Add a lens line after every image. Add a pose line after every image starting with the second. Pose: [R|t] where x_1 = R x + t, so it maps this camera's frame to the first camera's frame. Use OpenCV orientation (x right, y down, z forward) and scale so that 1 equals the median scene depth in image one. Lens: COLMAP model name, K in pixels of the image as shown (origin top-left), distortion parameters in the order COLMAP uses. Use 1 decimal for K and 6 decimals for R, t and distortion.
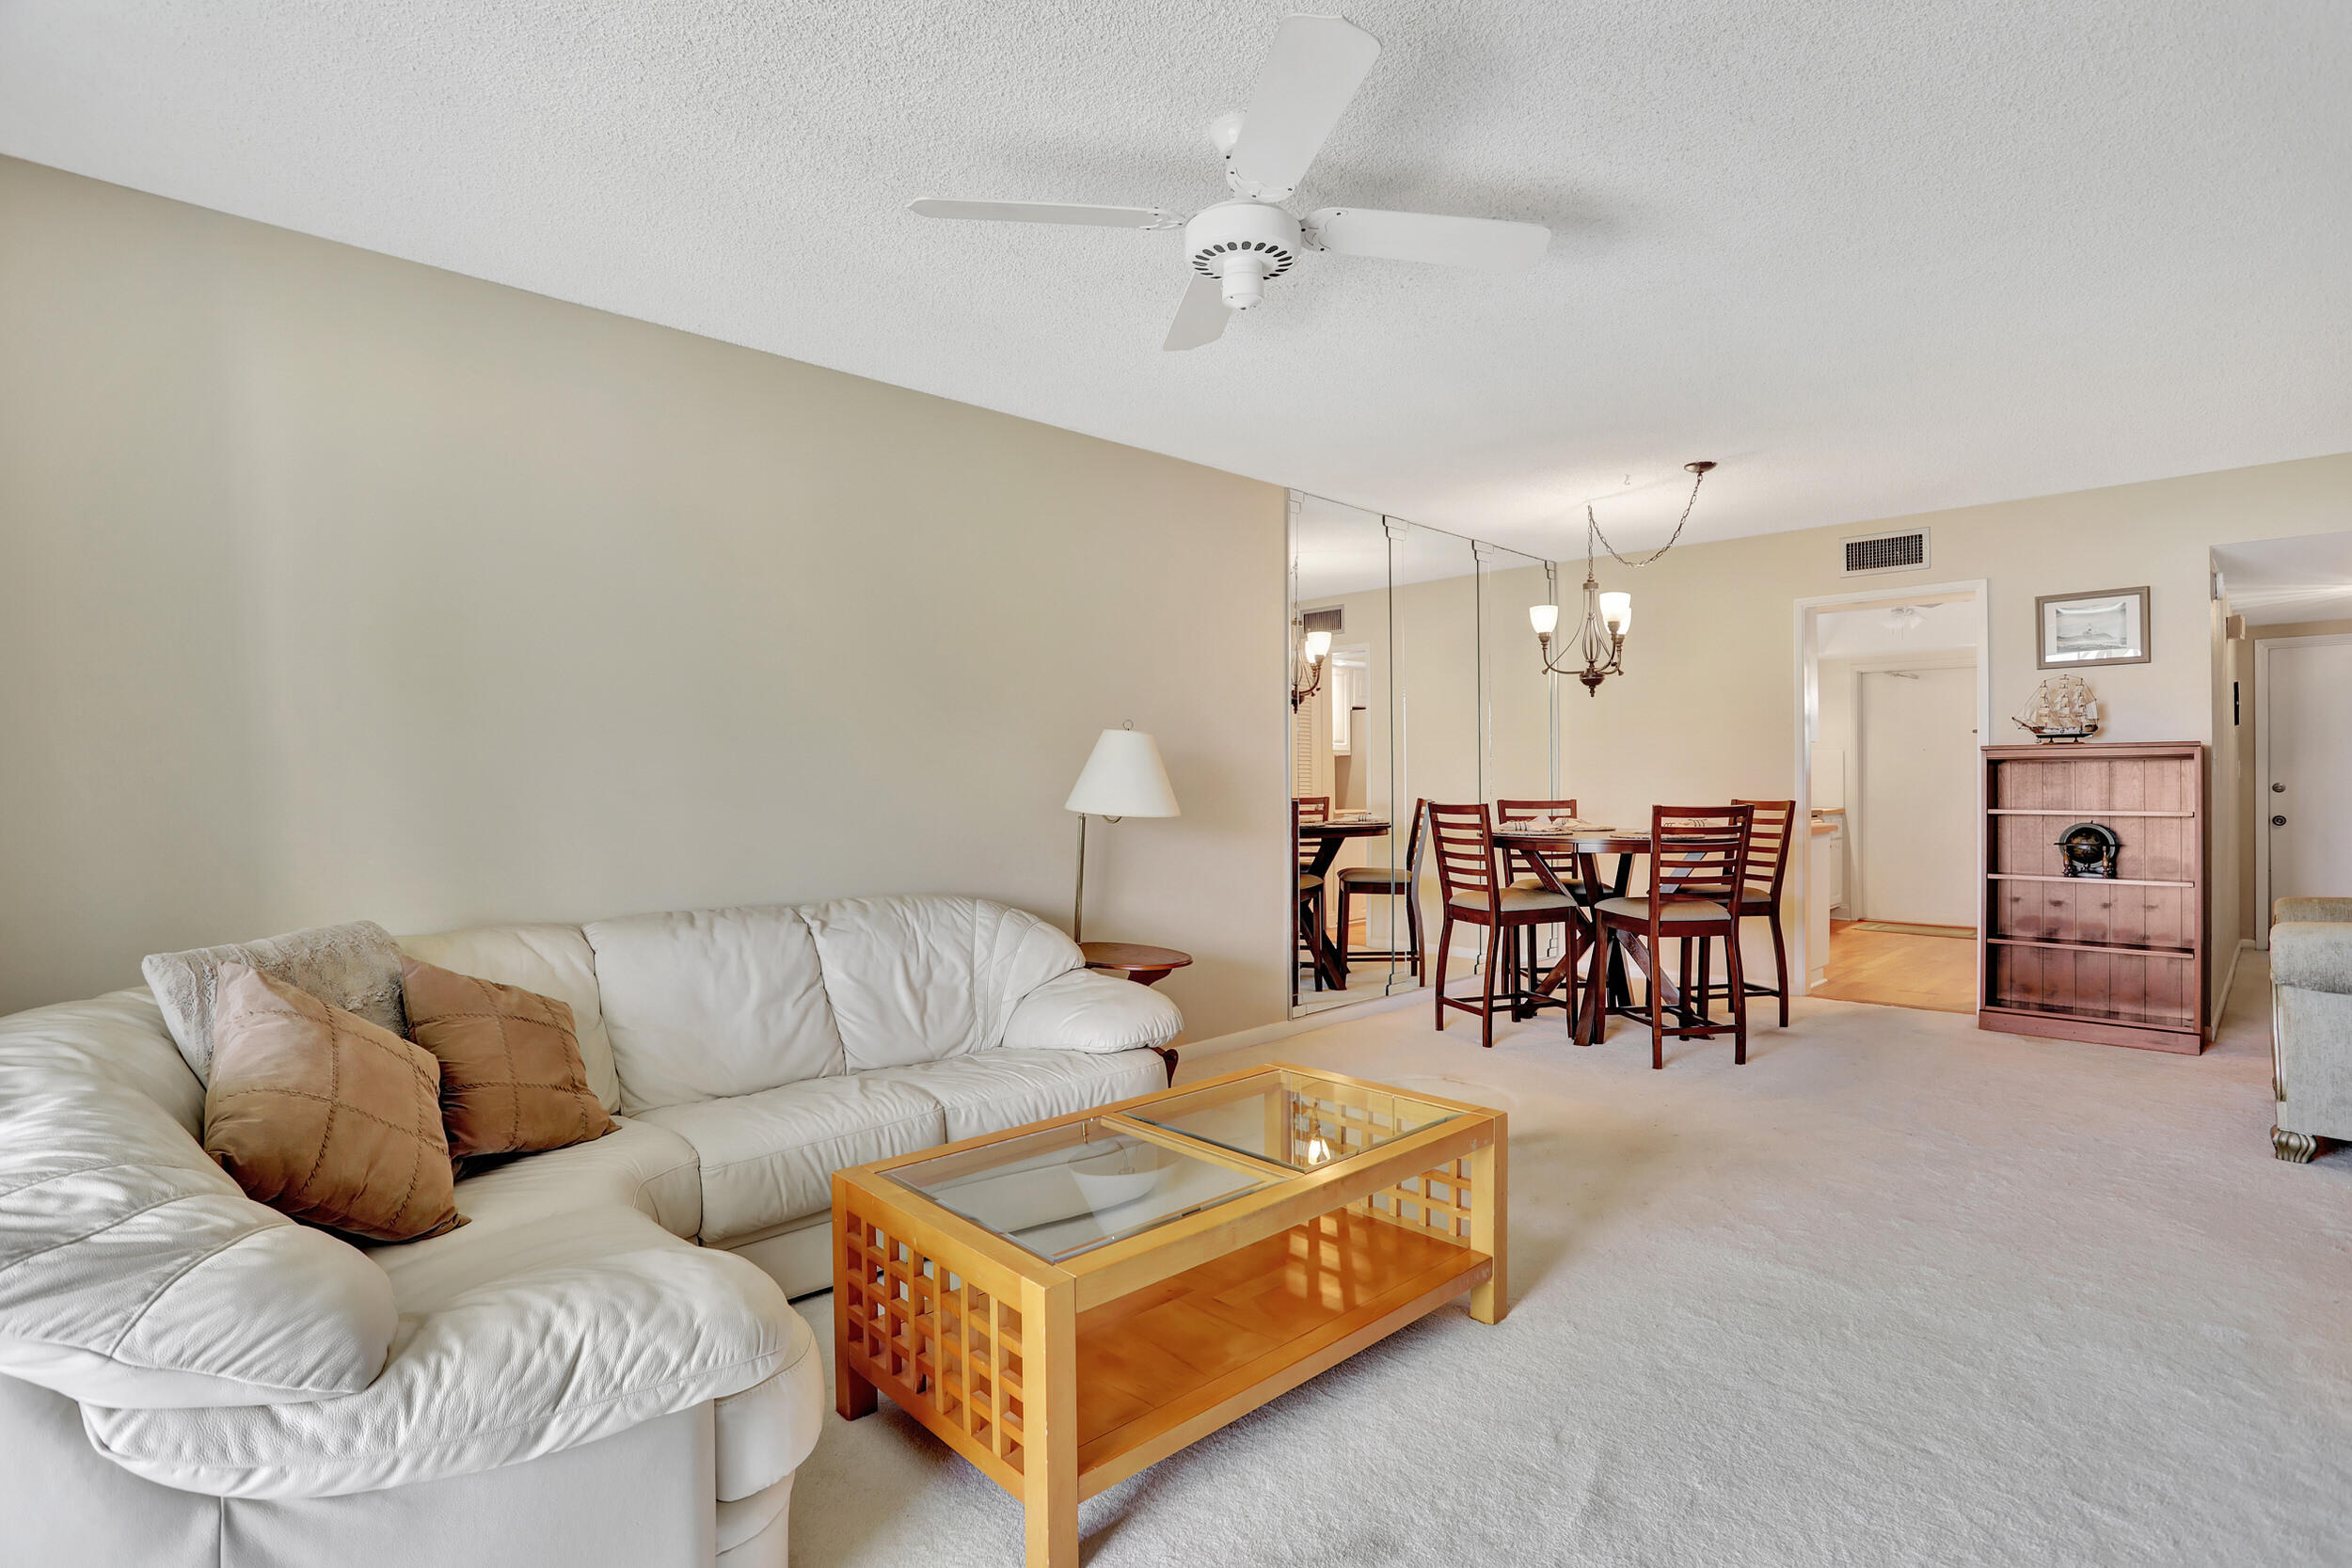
lens RADIAL K [[1127.0, 0, 1176.0], [0, 1127.0, 784.0], [0, 0, 1]] dist [-0.074441, 0.030816]
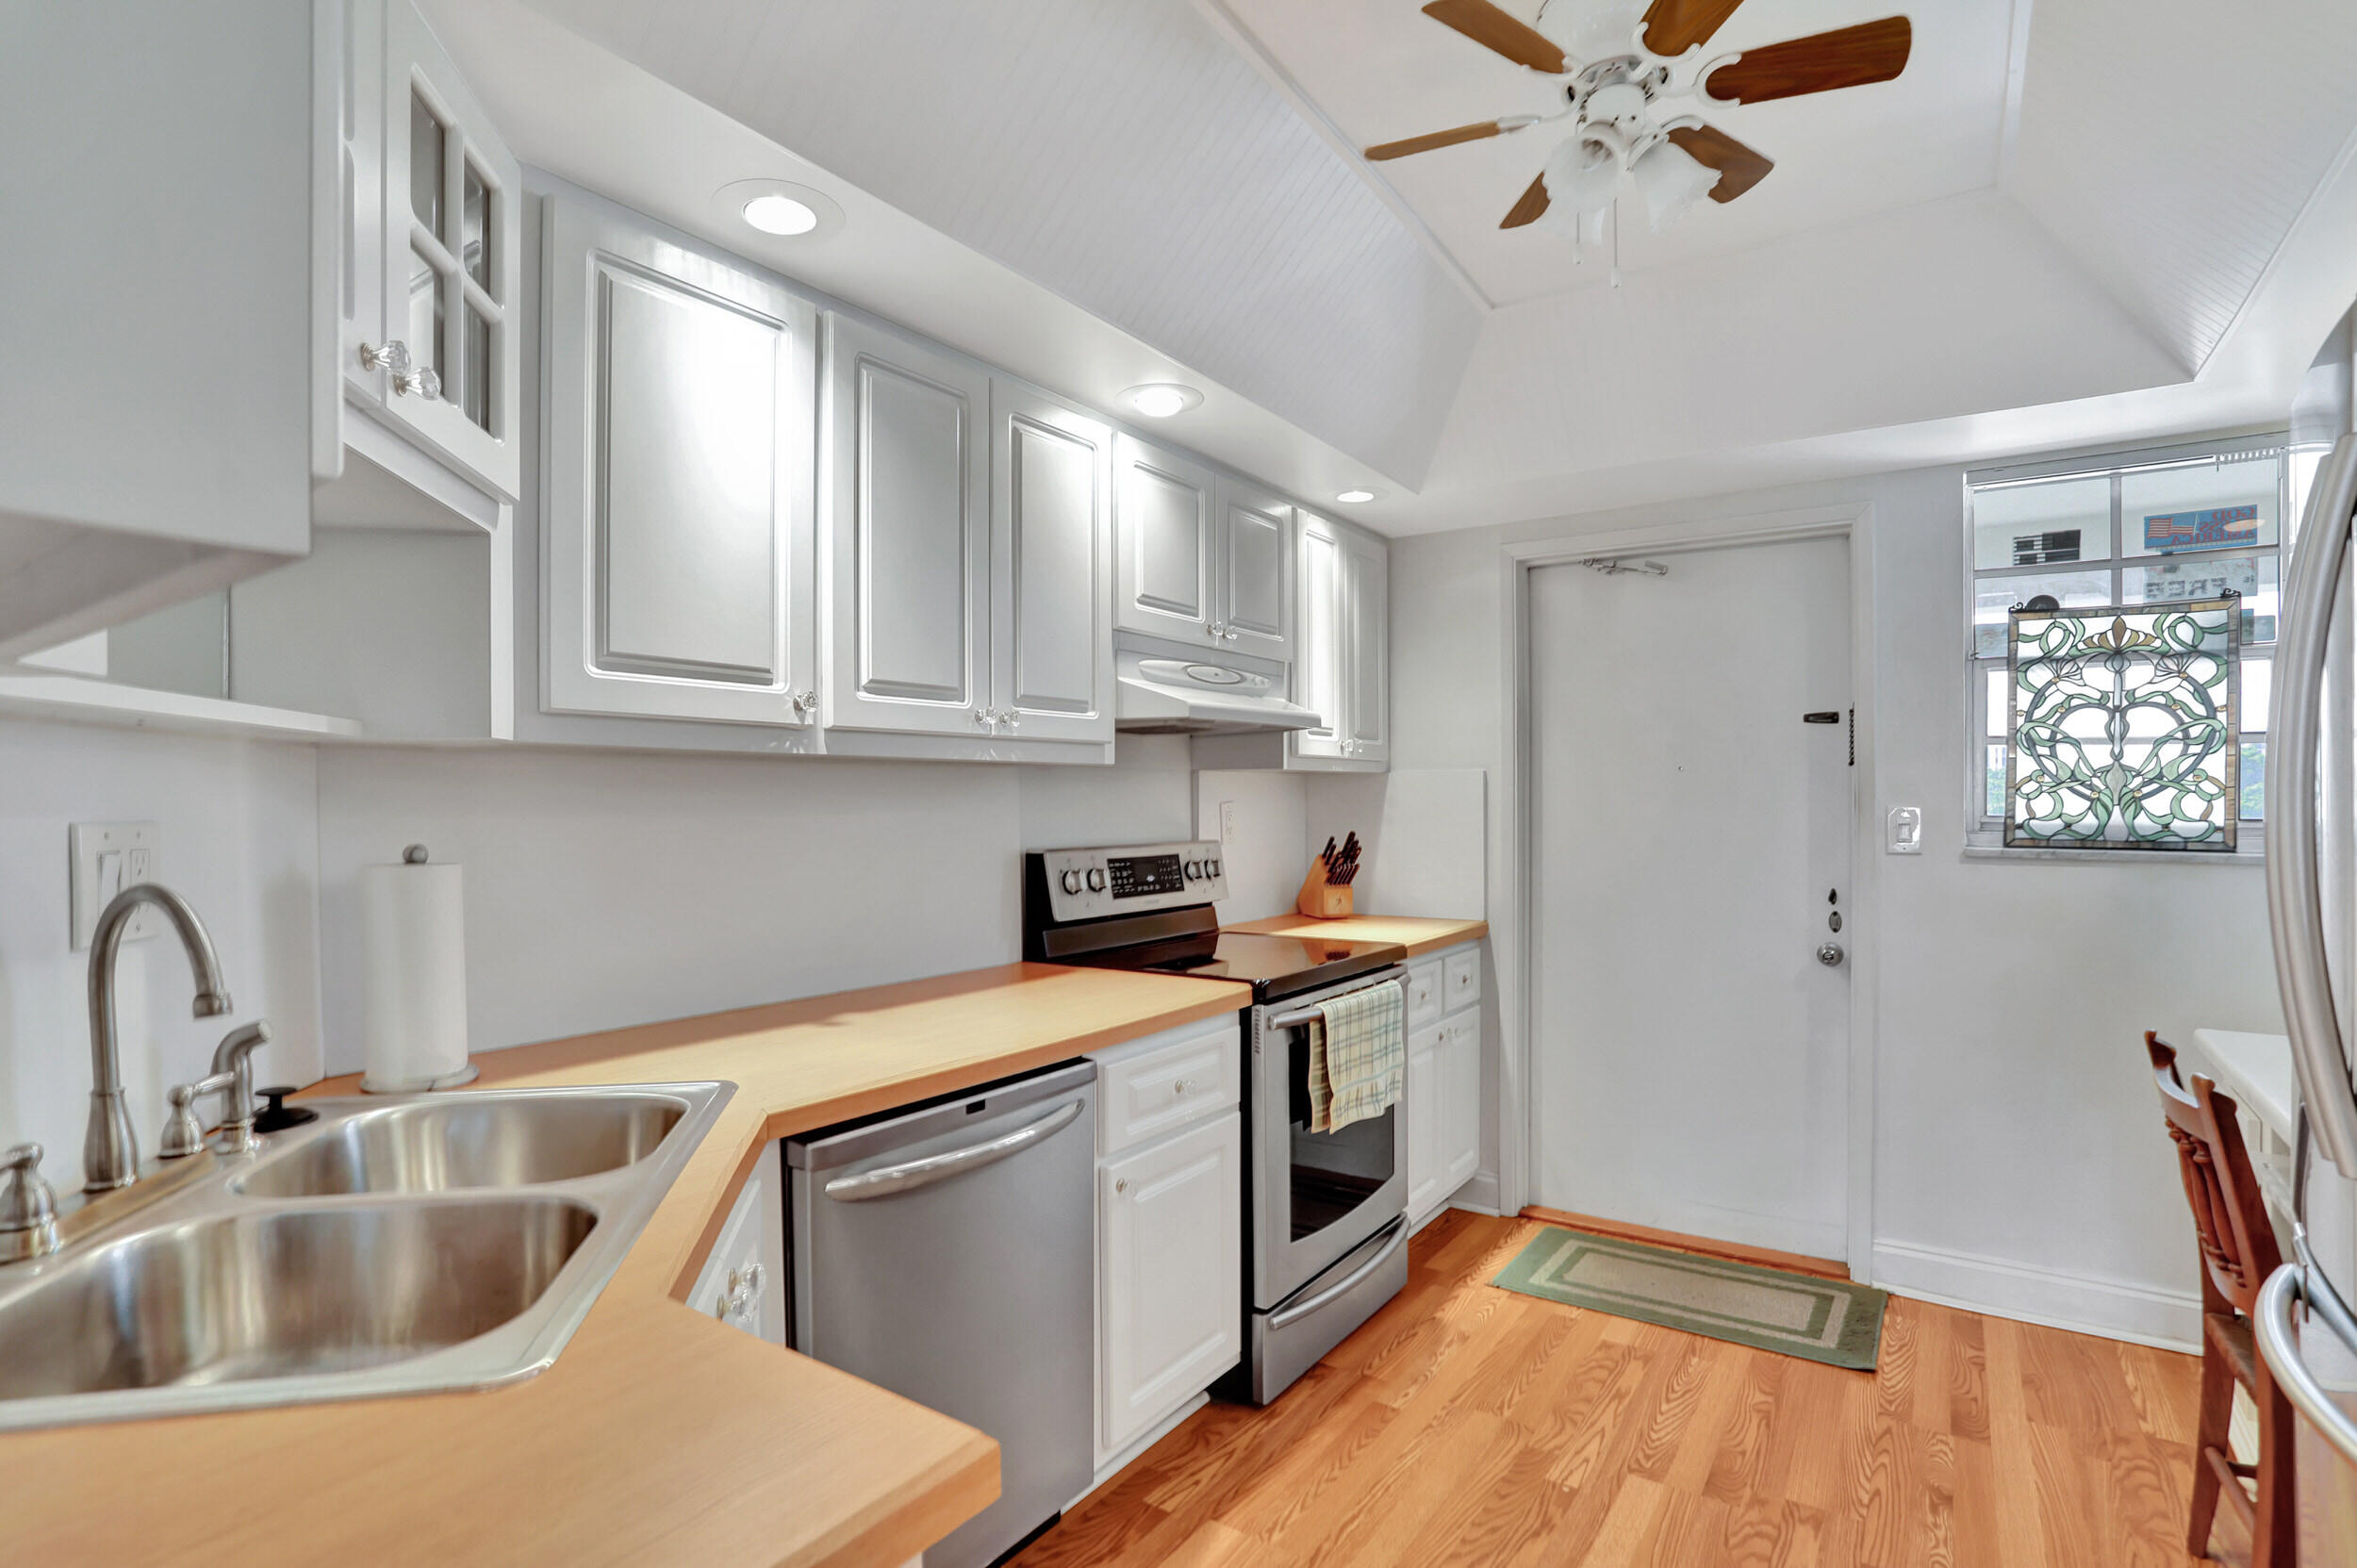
lens RADIAL K [[1144.7, 0, 1182.3], [0, 1144.7, 785.9], [0, 0, 1]] dist [-0.075871, 0.032708]
pose [[0.978552, 0.004147, 0.205957, 0.762647], [-0.000874, 0.999872, -0.015984, -0.033018], [-0.205997, 0.015461, 0.978431, 1.149075]]
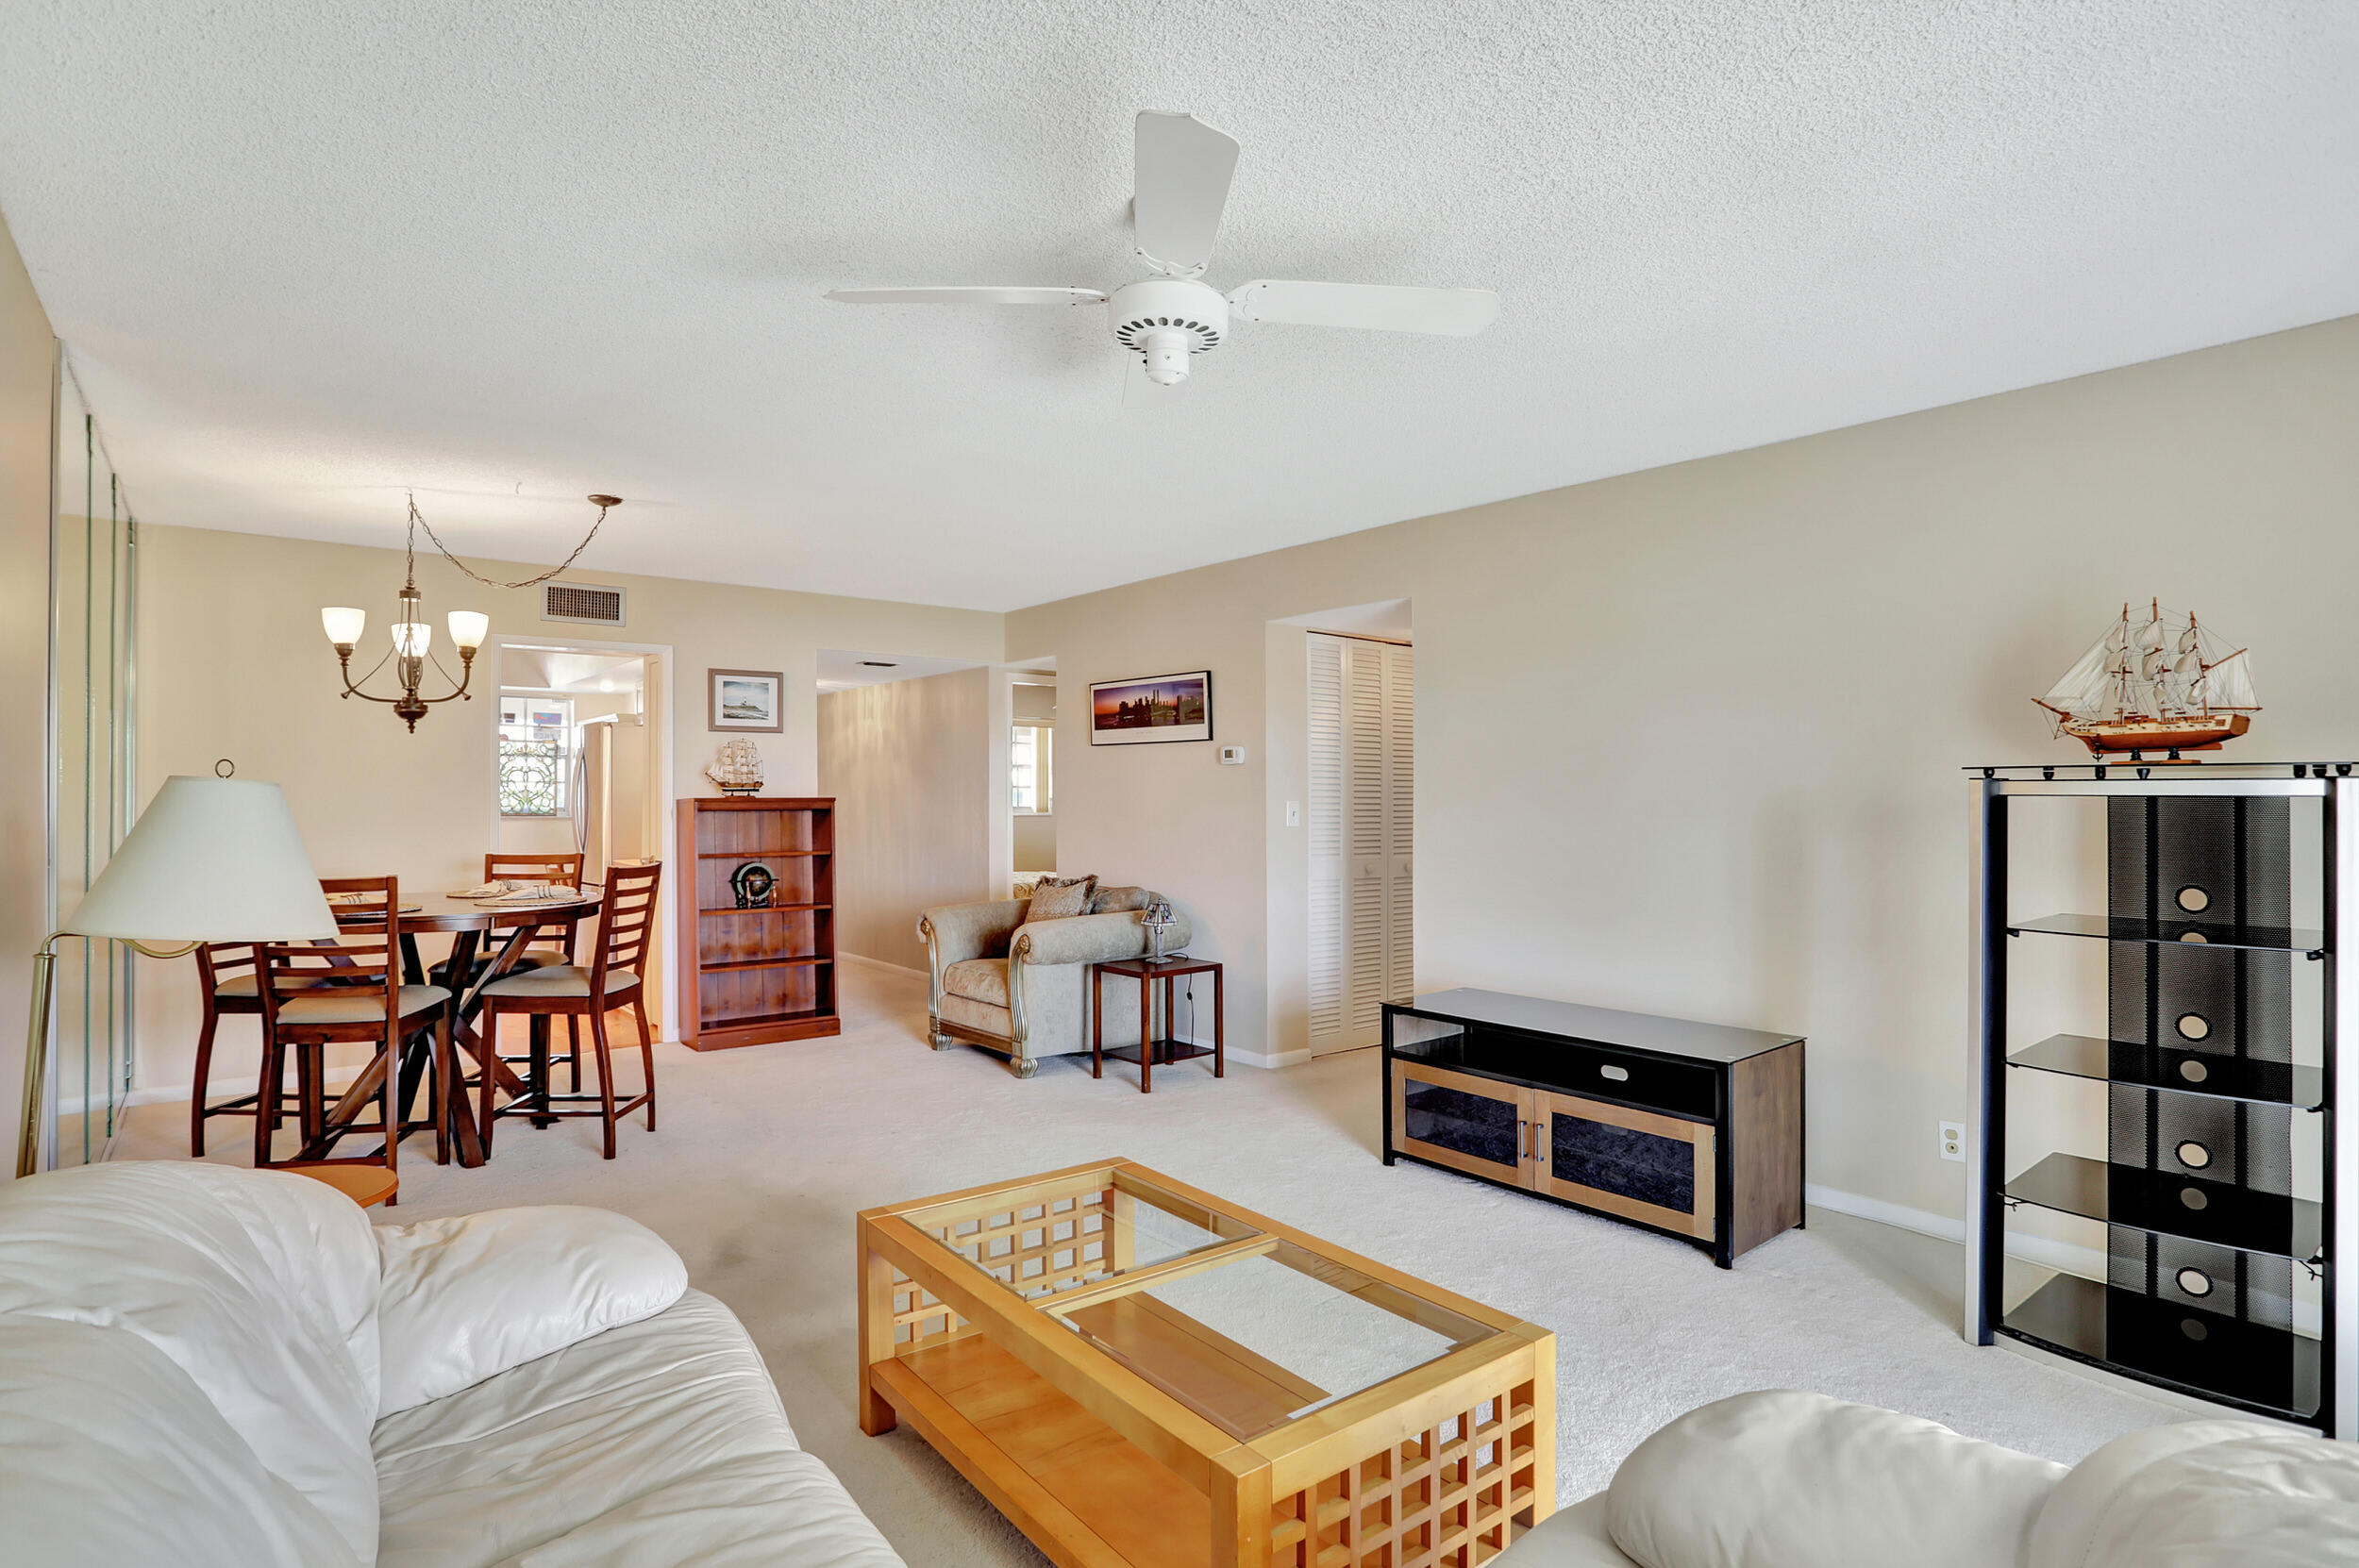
lens RADIAL K [[1226.9, 0, 1112.7], [0, 1226.9, 799.9], [0, 0, 1]] dist [-0.005786, -0.000351]
pose [[0.143901, 0.002150, 0.989590, -0.445110], [0.003805, 0.999989, -0.002726, -0.027462], [-0.989585, 0.004158, 0.143891, 0.396239]]
